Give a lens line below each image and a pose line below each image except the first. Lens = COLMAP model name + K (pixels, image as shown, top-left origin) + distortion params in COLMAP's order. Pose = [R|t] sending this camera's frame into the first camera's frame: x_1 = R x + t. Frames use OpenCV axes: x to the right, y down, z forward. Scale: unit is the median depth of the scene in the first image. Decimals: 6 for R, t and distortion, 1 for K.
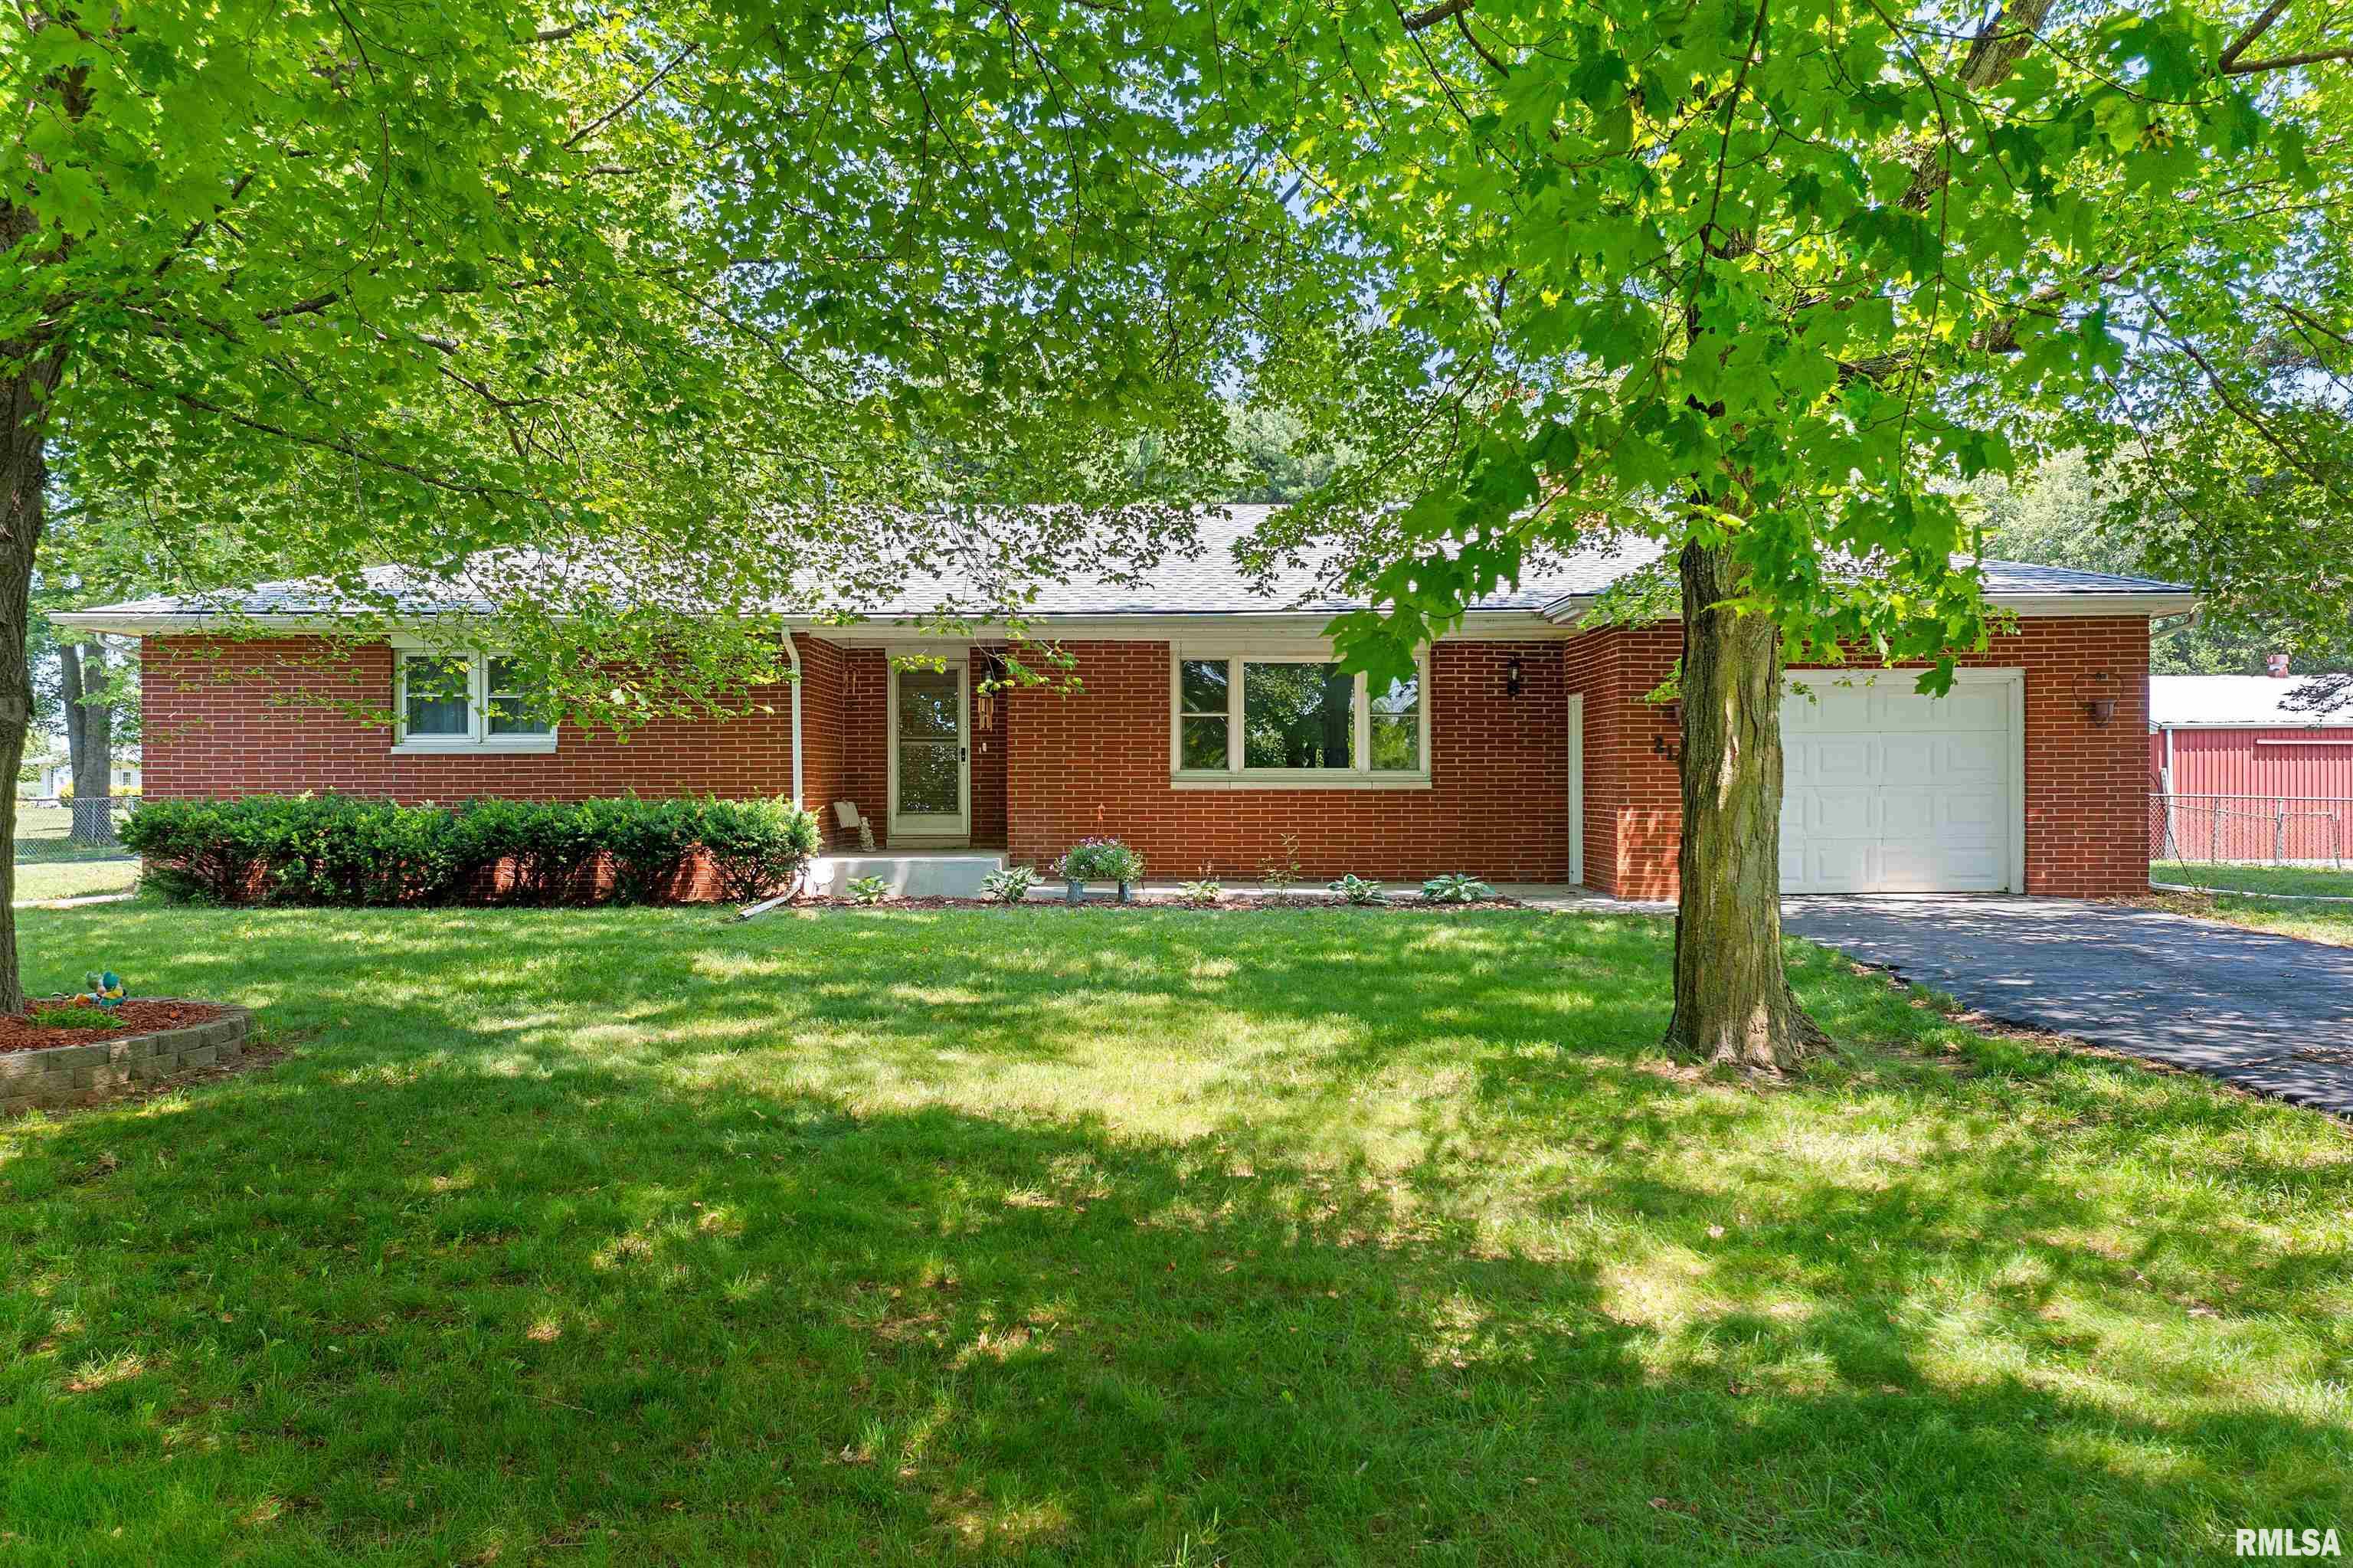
lens RADIAL K [[1820.7, 0, 1176.5], [0, 1820.7, 784.0], [0, 0, 1]] dist [0.004345, 0.001378]
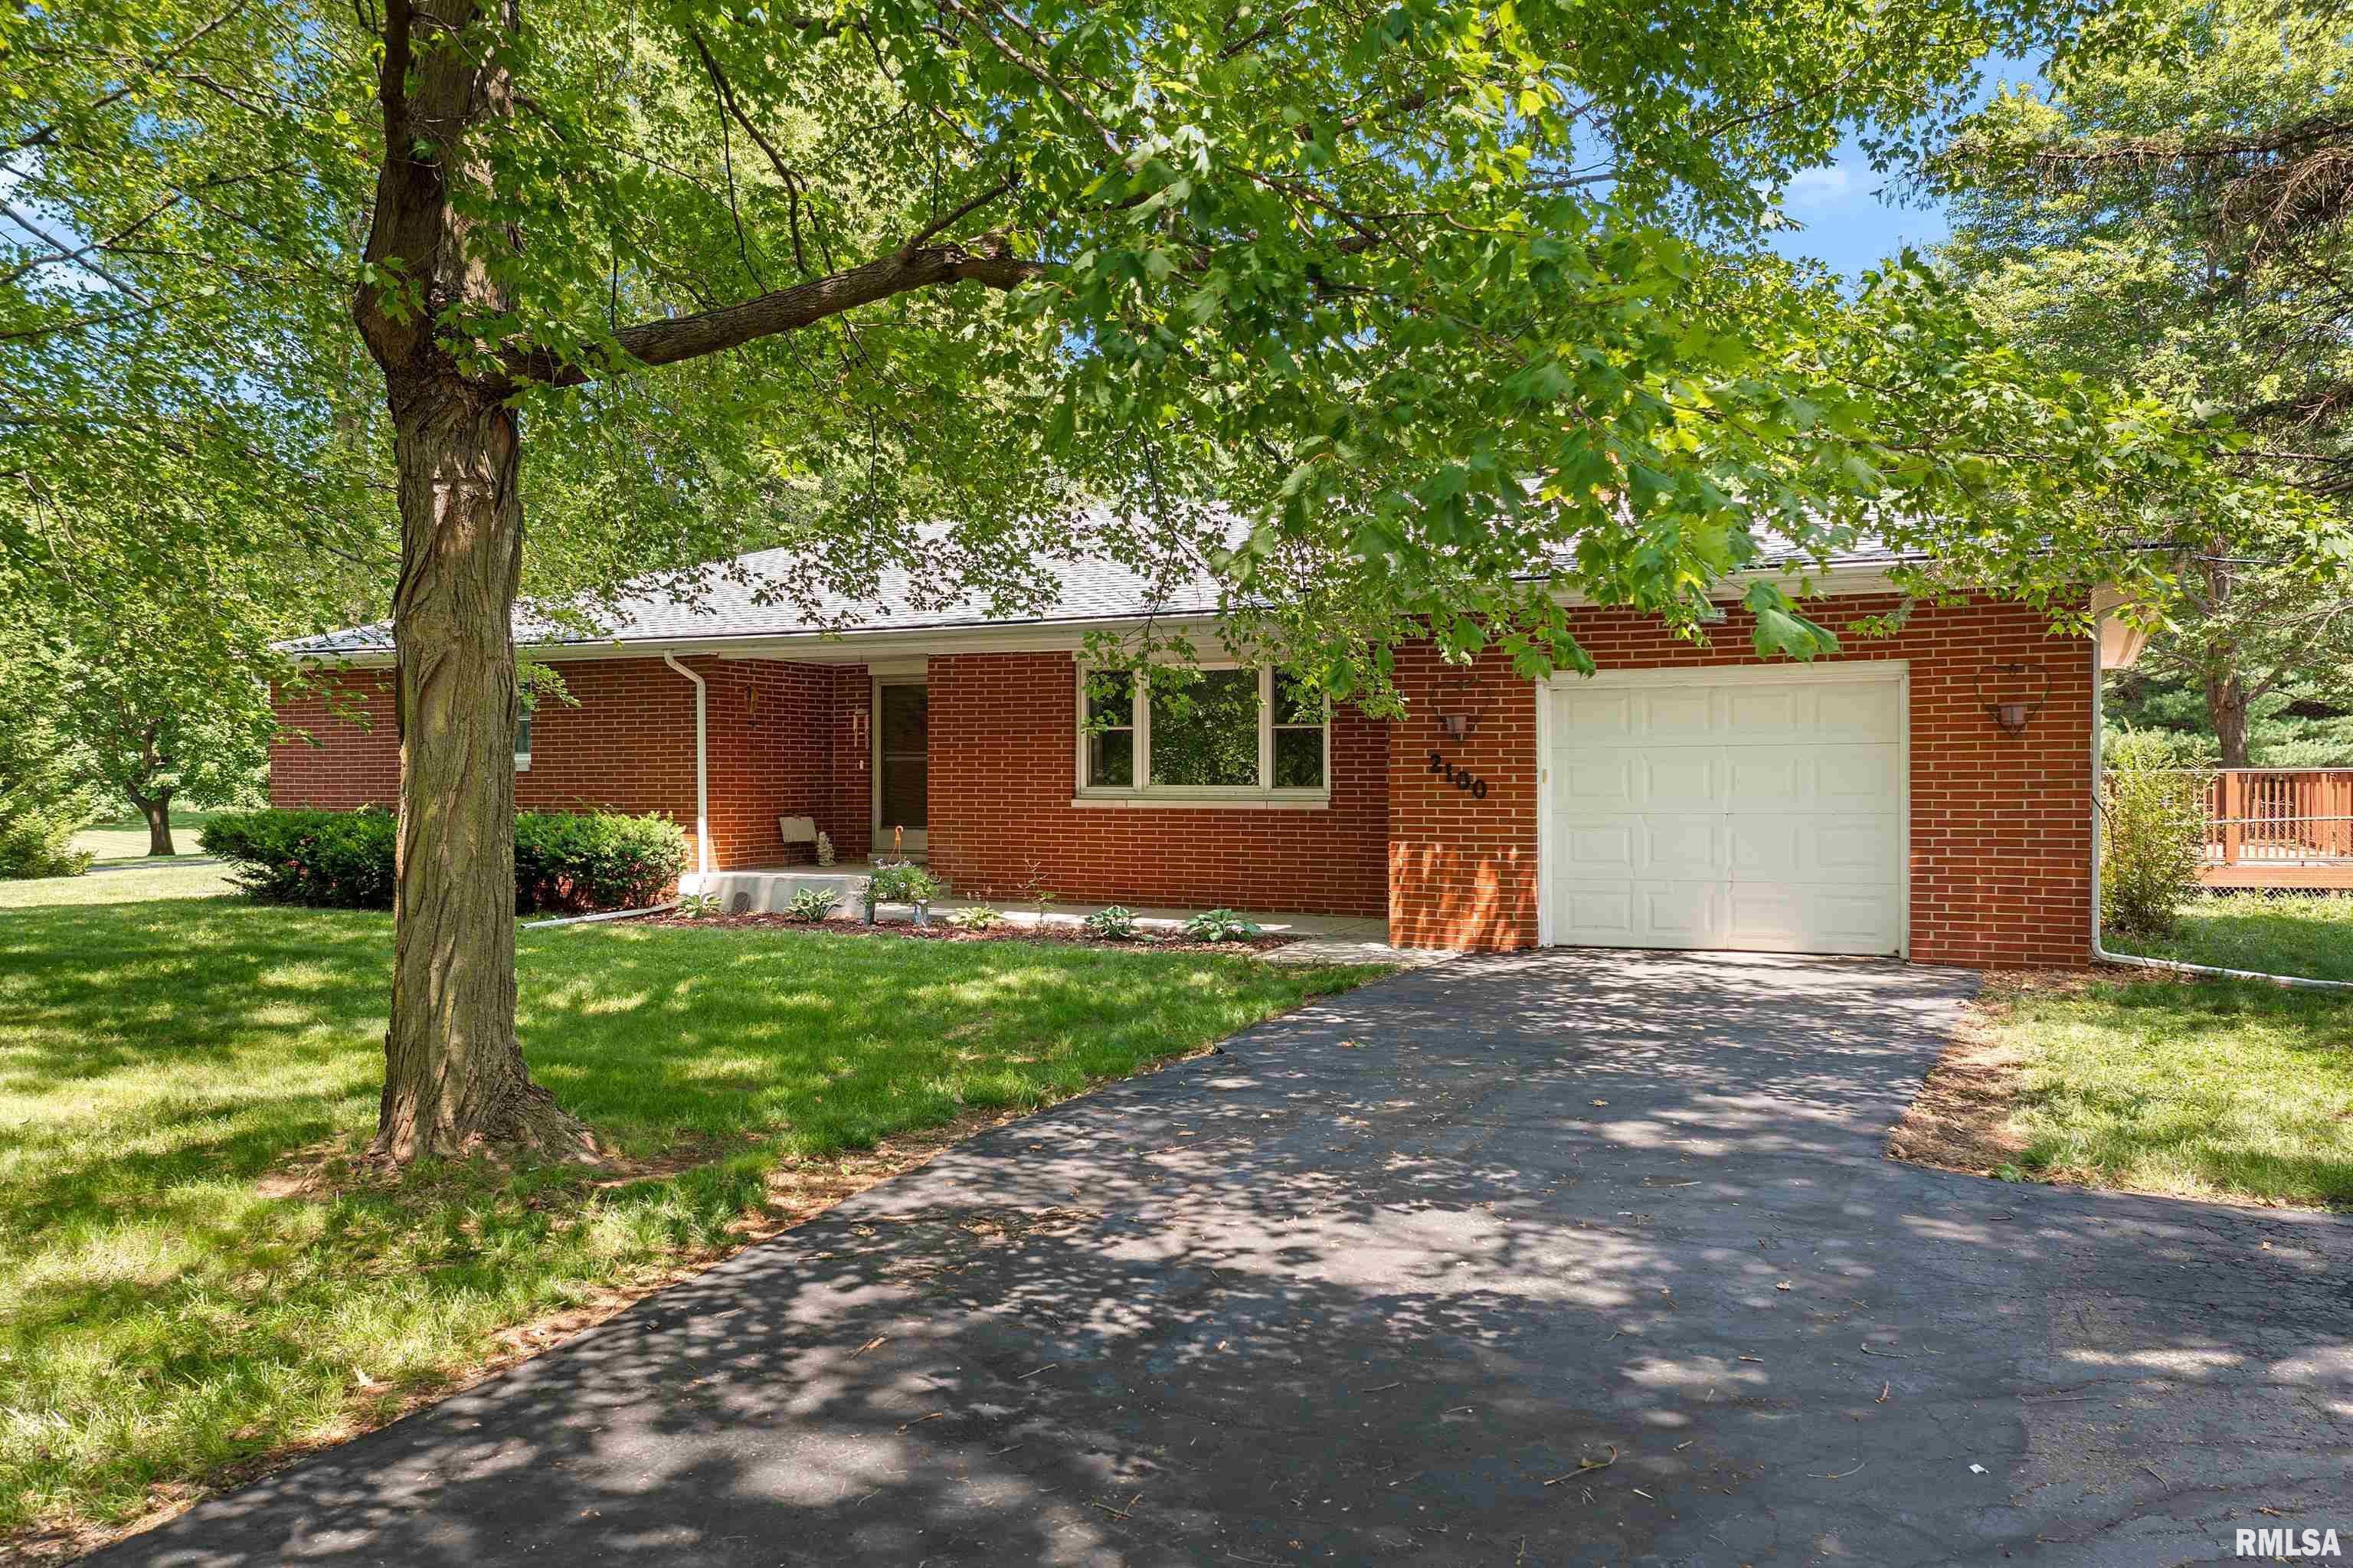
lens RADIAL K [[1820.7, 0, 1176.5], [0, 1820.7, 784.0], [0, 0, 1]] dist [0.004345, 0.001378]
pose [[0.912122, 0.004337, -0.409896, 0.433628], [-0.003326, 0.999989, 0.003180, -0.012393], [0.409905, -0.001537, 0.912127, 0.160191]]
